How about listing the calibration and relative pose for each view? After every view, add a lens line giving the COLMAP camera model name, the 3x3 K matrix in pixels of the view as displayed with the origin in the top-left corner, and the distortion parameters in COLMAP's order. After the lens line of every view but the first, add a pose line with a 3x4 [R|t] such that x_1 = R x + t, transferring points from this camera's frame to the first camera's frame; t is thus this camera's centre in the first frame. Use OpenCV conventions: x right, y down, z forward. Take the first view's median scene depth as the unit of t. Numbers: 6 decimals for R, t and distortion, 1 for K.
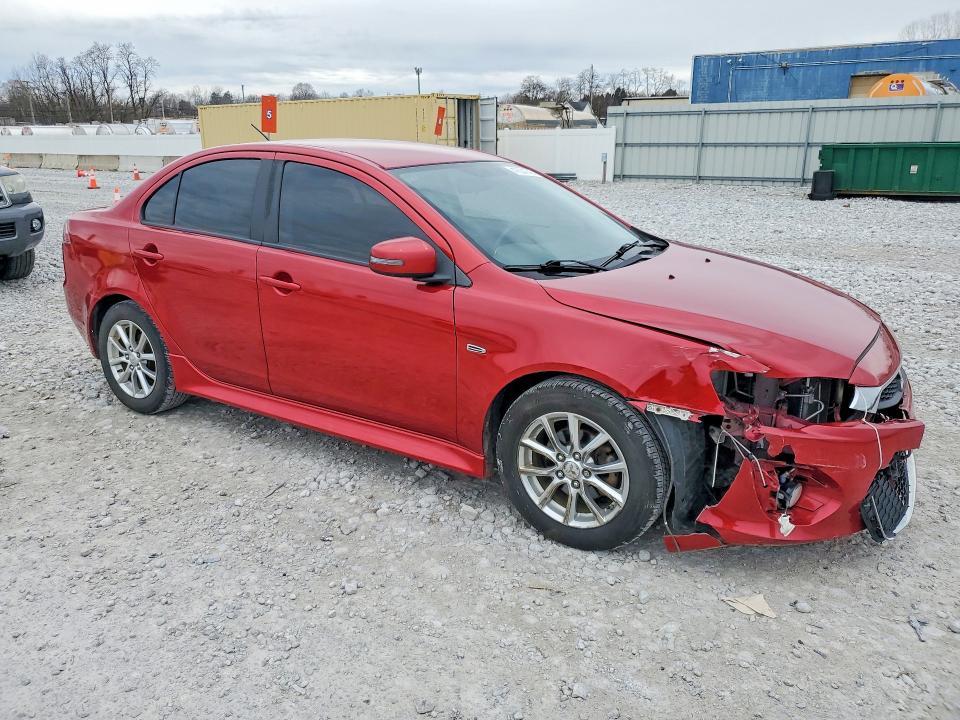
lens RADIAL K [[762.6, 0, 480.0], [0, 762.6, 360.0], [0, 0, 1]] dist [0.013392, 0.005285]
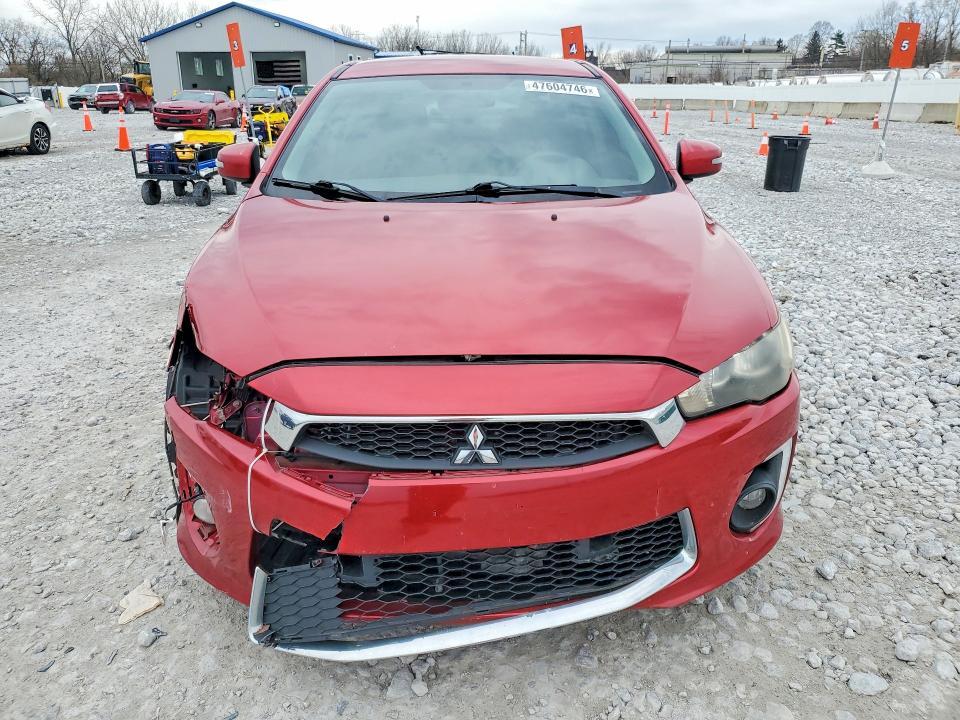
lens RADIAL K [[762.6, 0, 480.0], [0, 762.6, 360.0], [0, 0, 1]] dist [0.013392, 0.005285]
pose [[0.547265, 0.270526, -0.792033, 0.094798], [-0.224858, 0.959054, 0.172205, -0.012660], [0.806188, 0.083853, 0.585687, 0.066333]]
